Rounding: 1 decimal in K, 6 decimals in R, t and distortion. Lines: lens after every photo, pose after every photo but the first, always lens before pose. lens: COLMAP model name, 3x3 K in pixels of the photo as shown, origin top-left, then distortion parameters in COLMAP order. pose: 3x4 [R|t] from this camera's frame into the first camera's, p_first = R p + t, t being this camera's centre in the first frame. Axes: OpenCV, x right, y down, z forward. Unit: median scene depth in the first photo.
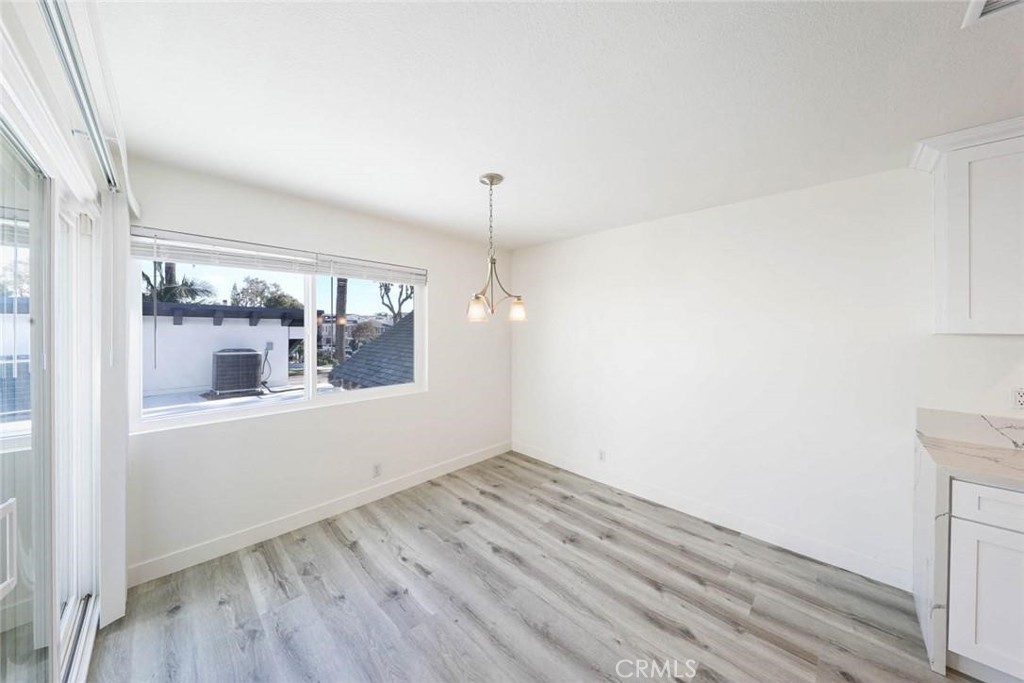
lens RADIAL K [[319.7, 0, 517.7], [0, 319.7, 337.2], [0, 0, 1]] dist [-0.013914, -0.000171]
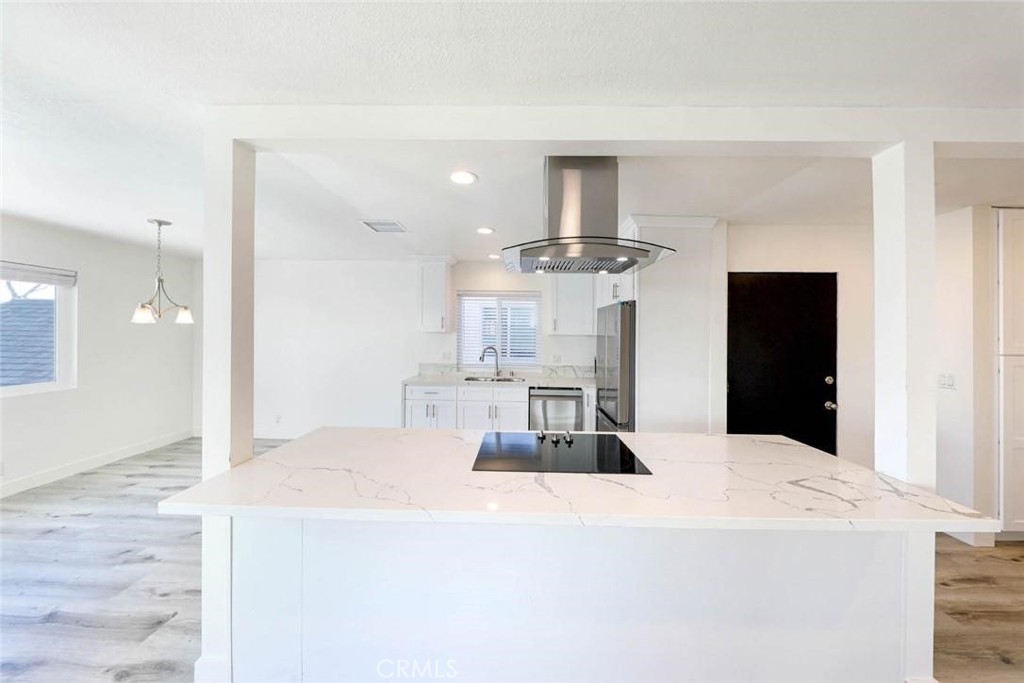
lens RADIAL K [[319.7, 0, 517.7], [0, 319.7, 337.2], [0, 0, 1]] dist [-0.013914, -0.000171]
pose [[0.746452, 0.003068, 0.665432, 0.155859], [0.000843, 0.999984, -0.005555, 0.016406], [-0.665438, 0.004708, 0.746438, -0.937239]]
